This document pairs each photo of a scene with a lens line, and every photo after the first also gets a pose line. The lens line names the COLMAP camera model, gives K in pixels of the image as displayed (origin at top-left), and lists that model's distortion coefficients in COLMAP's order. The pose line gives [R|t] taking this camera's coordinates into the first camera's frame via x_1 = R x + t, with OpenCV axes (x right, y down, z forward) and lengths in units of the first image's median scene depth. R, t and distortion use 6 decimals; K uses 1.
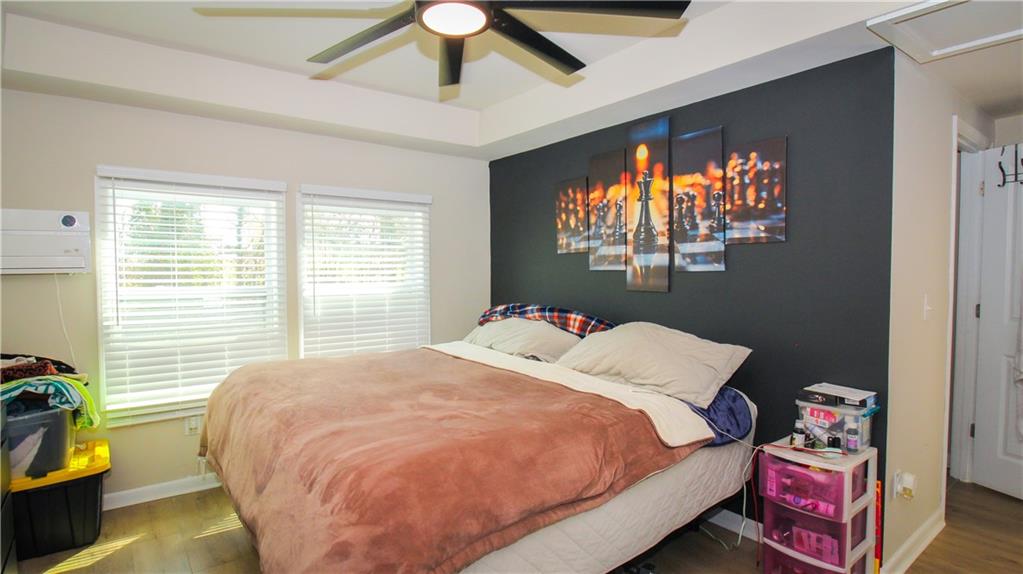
lens RADIAL K [[537.8, 0, 519.1], [0, 537.8, 286.3], [0, 0, 1]] dist [0.012959, -0.018554]
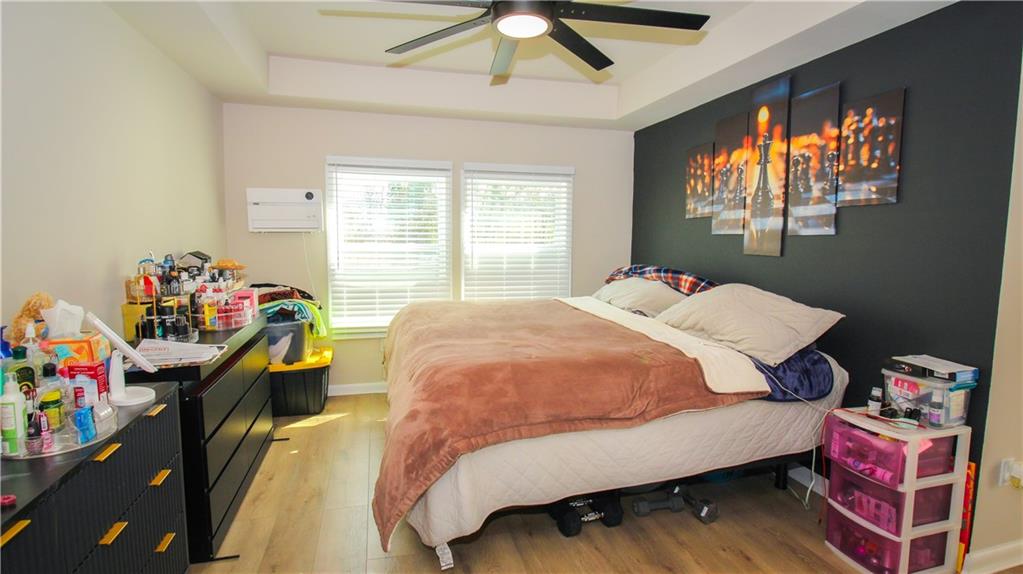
lens RADIAL K [[537.8, 0, 519.1], [0, 537.8, 286.3], [0, 0, 1]] dist [0.012959, -0.018554]
pose [[0.917109, 0.046953, -0.395862, 0.263928], [-0.024067, 0.997749, 0.062587, 0.017534], [0.397910, -0.047872, 0.916175, -0.120835]]
